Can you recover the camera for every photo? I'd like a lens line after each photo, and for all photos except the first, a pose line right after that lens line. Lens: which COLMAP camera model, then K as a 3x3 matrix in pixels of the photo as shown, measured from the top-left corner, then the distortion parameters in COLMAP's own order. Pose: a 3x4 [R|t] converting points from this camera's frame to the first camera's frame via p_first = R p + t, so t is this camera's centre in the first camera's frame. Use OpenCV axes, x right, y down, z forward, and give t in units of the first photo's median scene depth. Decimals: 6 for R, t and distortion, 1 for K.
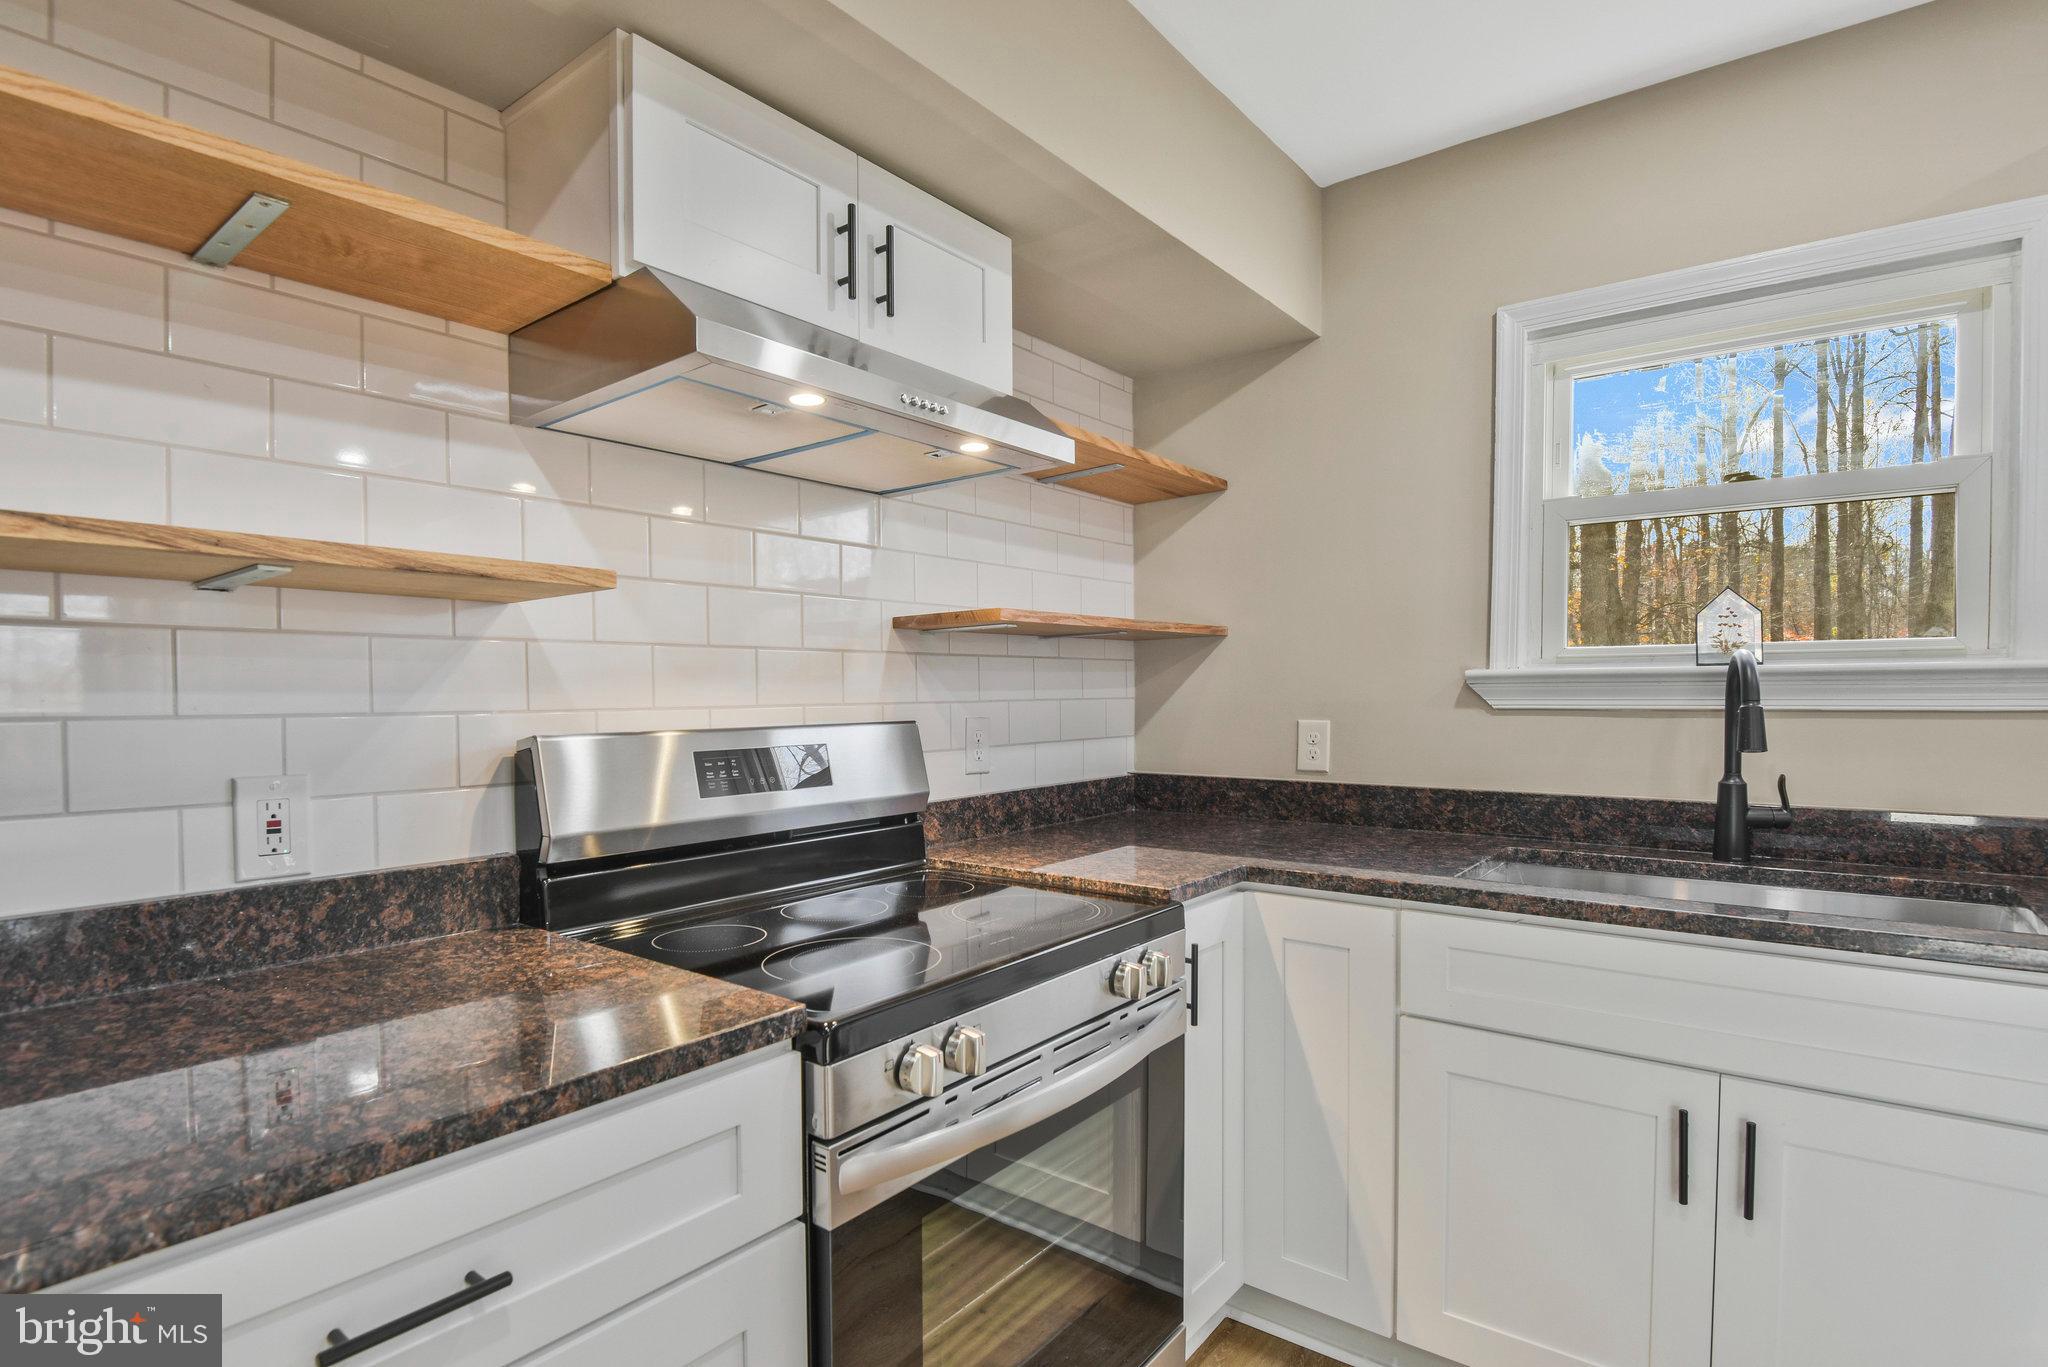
lens RADIAL K [[1012.2, 0, 1016.2], [0, 1012.2, 721.5], [0, 0, 1]] dist [-0.002984, -0.012416]
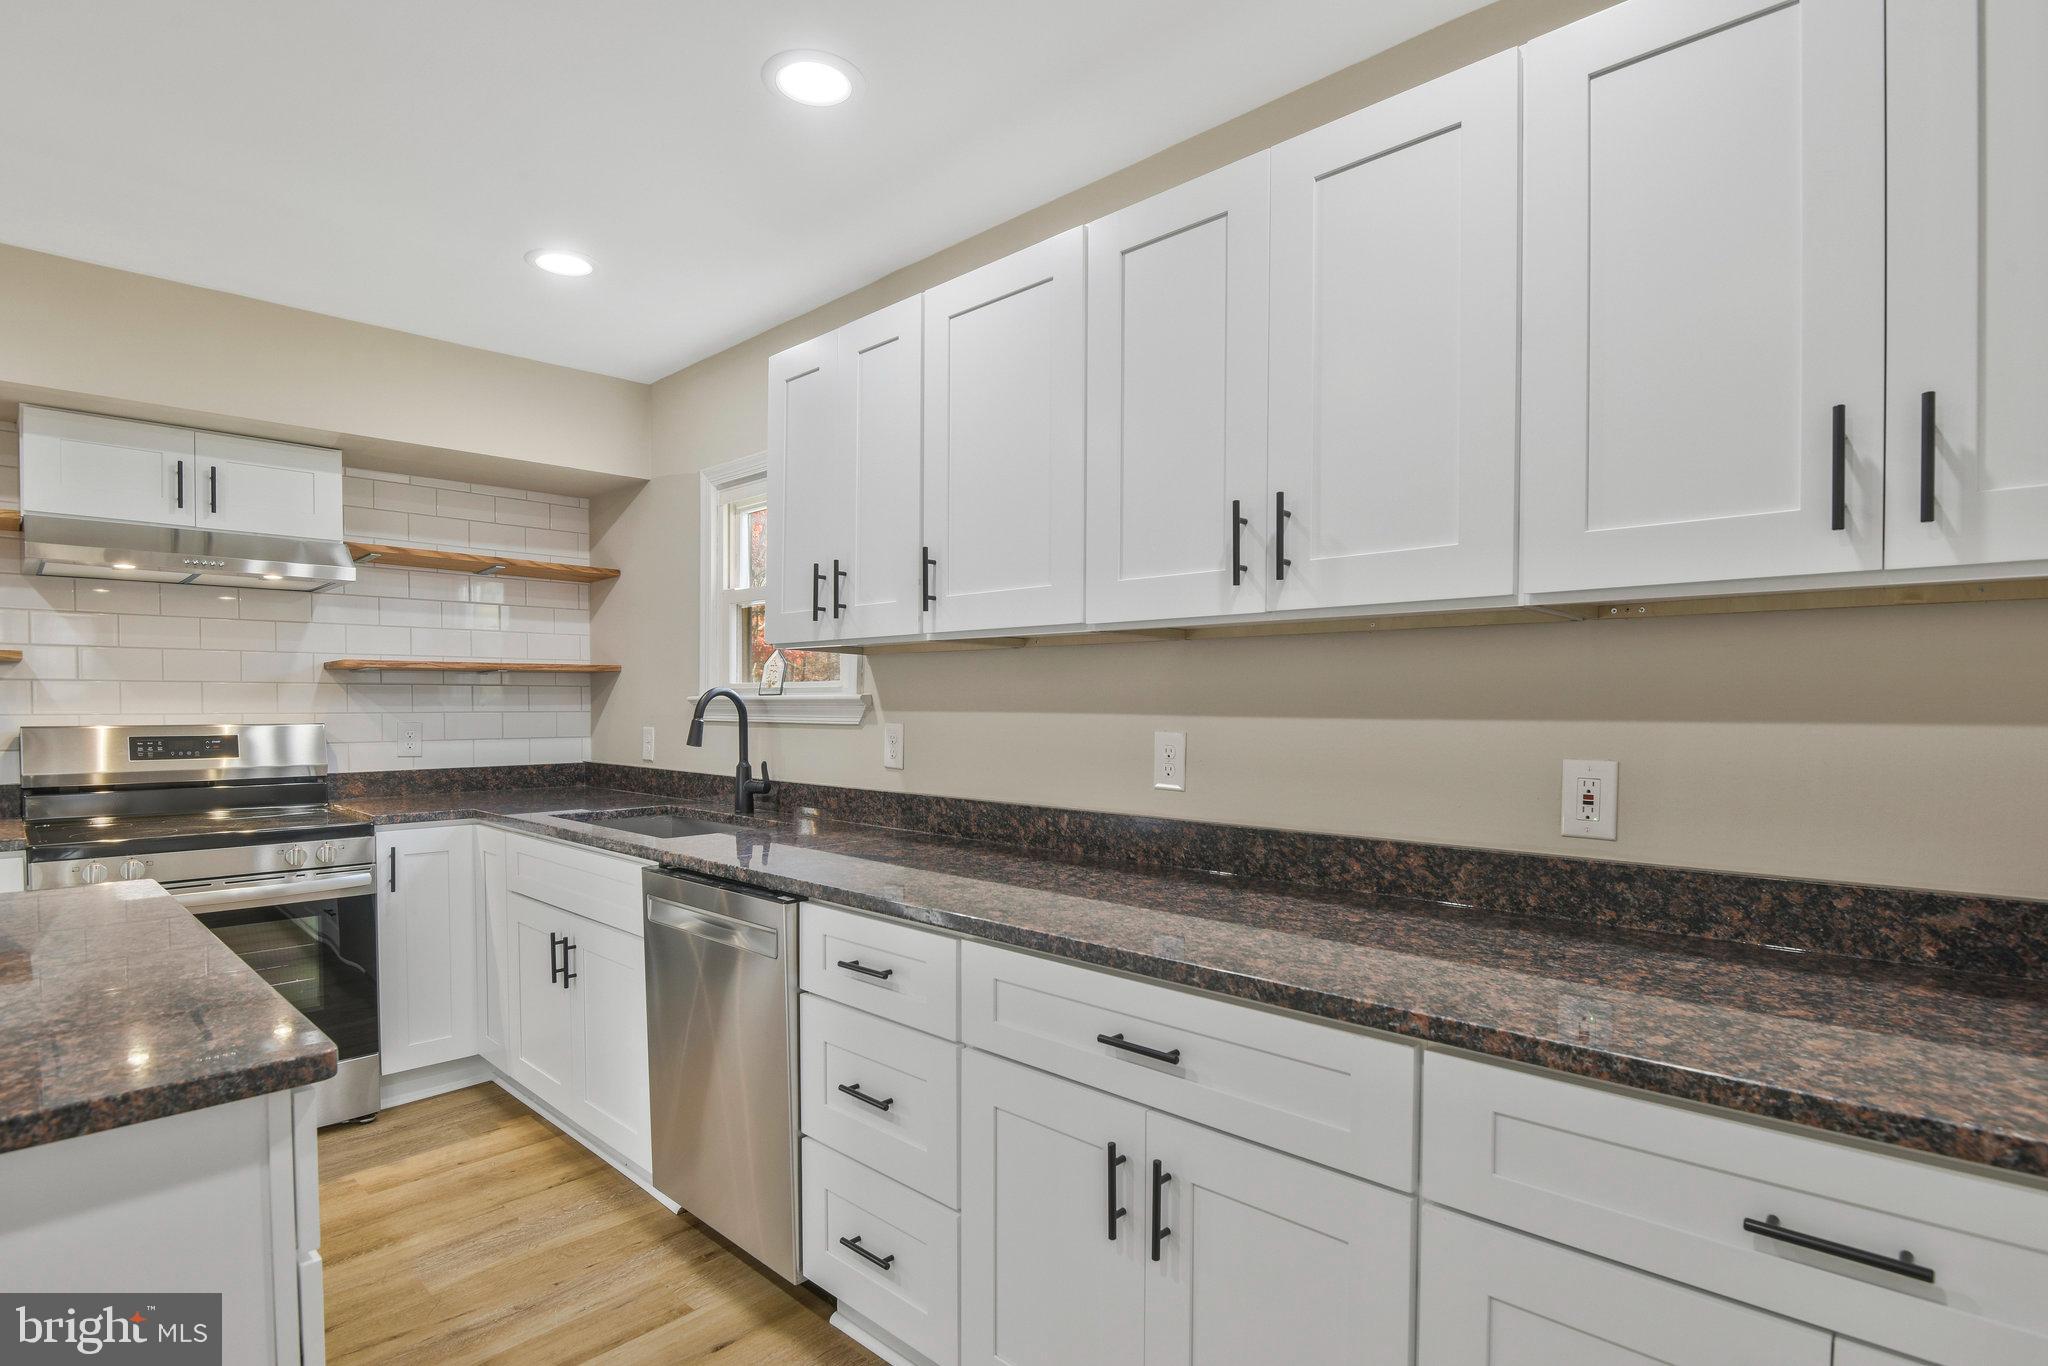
lens RADIAL K [[1012.2, 0, 1016.2], [0, 1012.2, 721.0], [0, 0, 1]] dist [-0.002984, -0.012416]
pose [[0.995058, 0.011202, -0.098665, 1.335964], [-0.012583, 0.999831, -0.013380, 0.004155], [0.098499, 0.014555, 0.995031, -0.633113]]
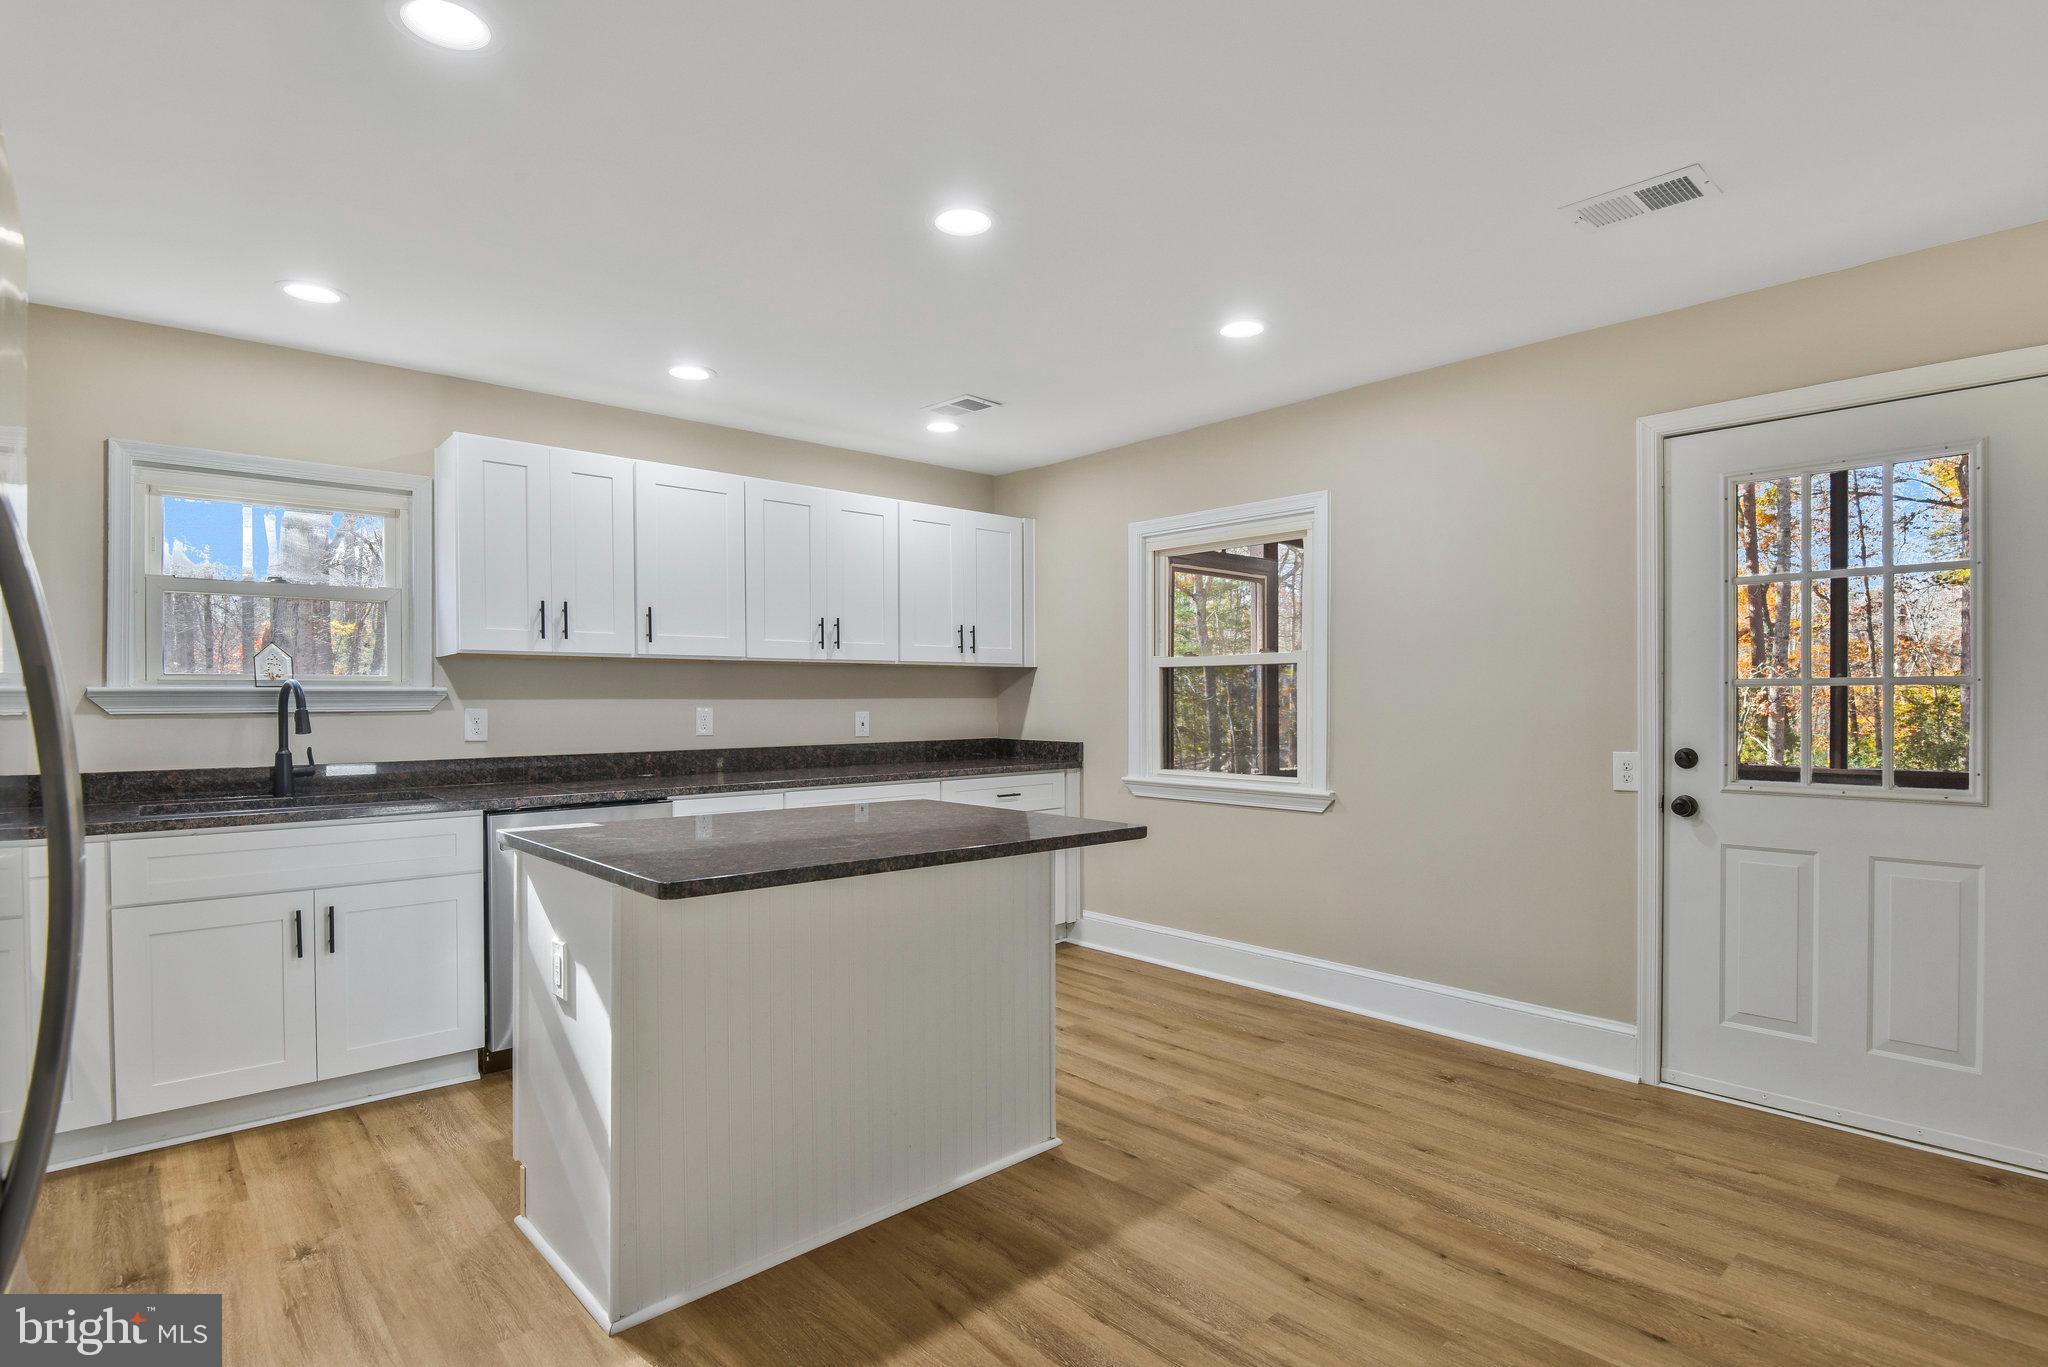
lens RADIAL K [[1022.6, 0, 1026.0], [0, 1022.6, 703.3], [0, 0, 1]] dist [-0.004380, -0.000820]
pose [[0.179039, -0.002182, 0.983840, -0.839497], [0.033490, 0.999432, -0.003878, 0.024017], [-0.983272, 0.033643, 0.179010, -0.626652]]
